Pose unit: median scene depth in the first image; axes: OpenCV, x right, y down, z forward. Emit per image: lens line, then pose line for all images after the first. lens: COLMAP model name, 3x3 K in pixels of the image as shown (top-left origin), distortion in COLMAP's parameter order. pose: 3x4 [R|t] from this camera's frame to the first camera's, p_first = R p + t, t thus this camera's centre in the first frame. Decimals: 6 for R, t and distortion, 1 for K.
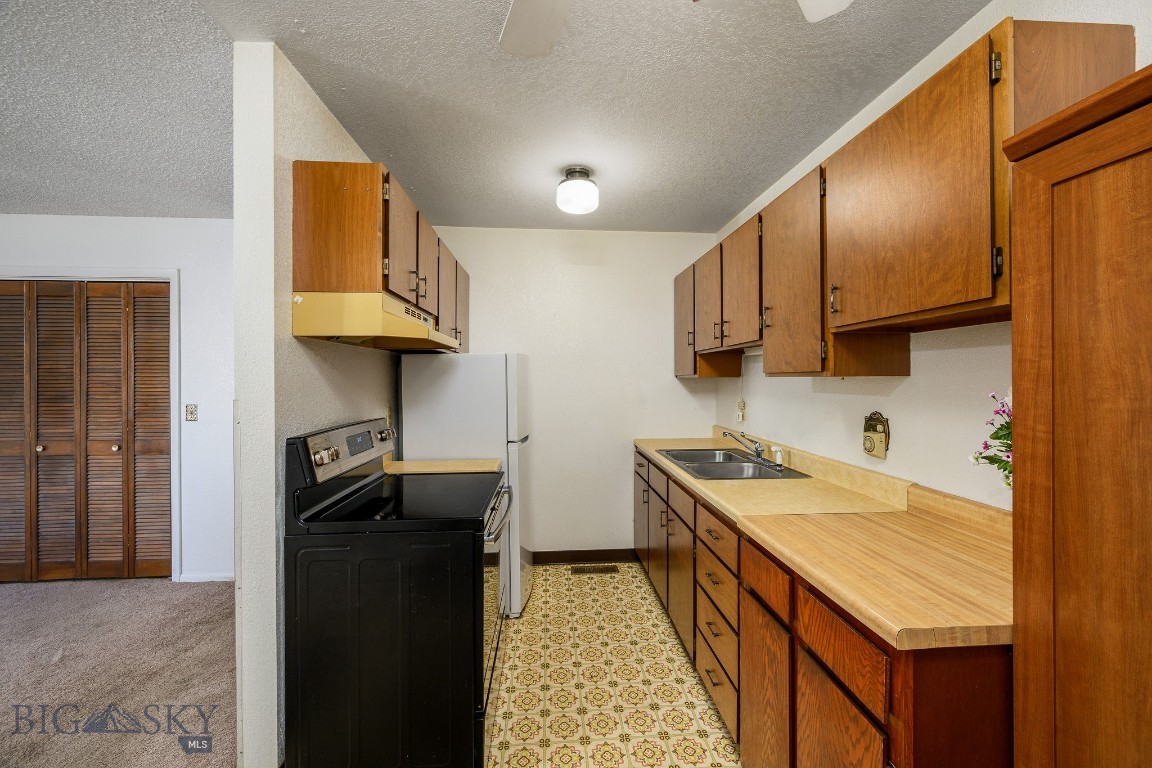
lens RADIAL K [[451.8, 0, 578.5], [0, 451.8, 381.7], [0, 0, 1]] dist [-0.001416, -0.000519]
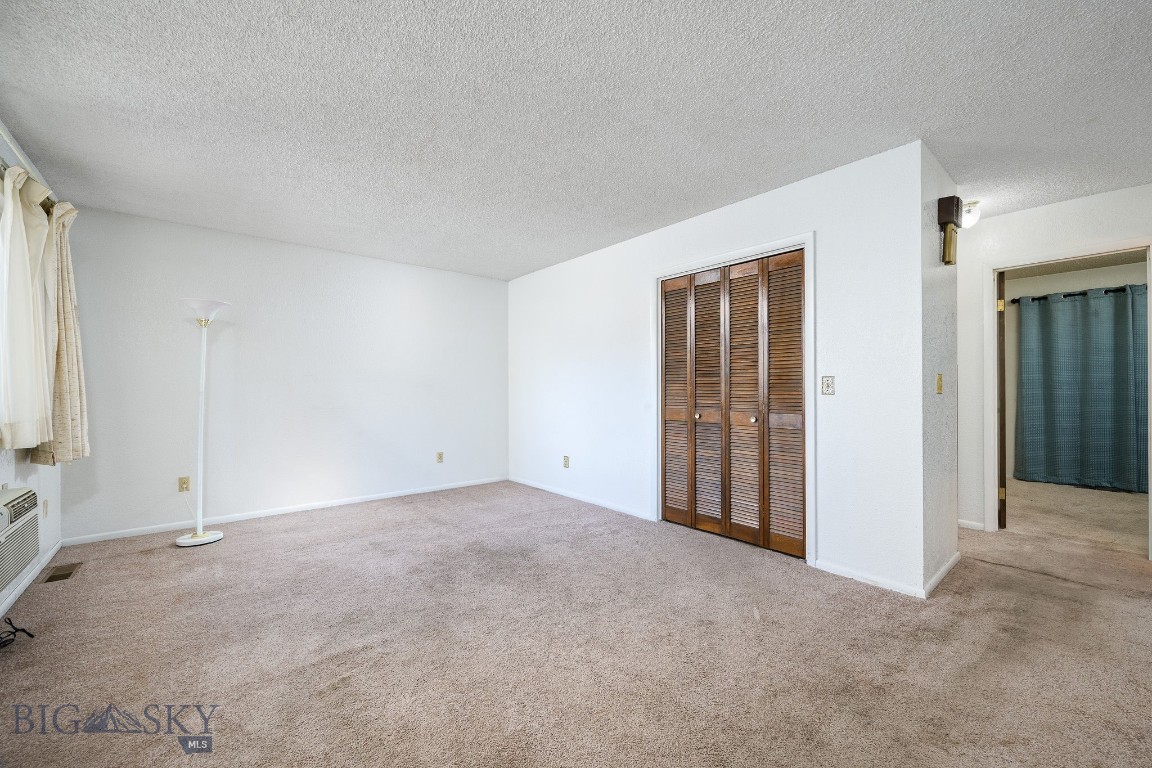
lens RADIAL K [[451.8, 0, 575.1], [0, 451.8, 387.4], [0, 0, 1]] dist [-0.001416, -0.000519]
pose [[0.581890, -0.001112, -0.813267, -0.415532], [0.001123, 0.999999, -0.000564, 0.072333], [0.813266, -0.000585, 0.581891, 0.056449]]
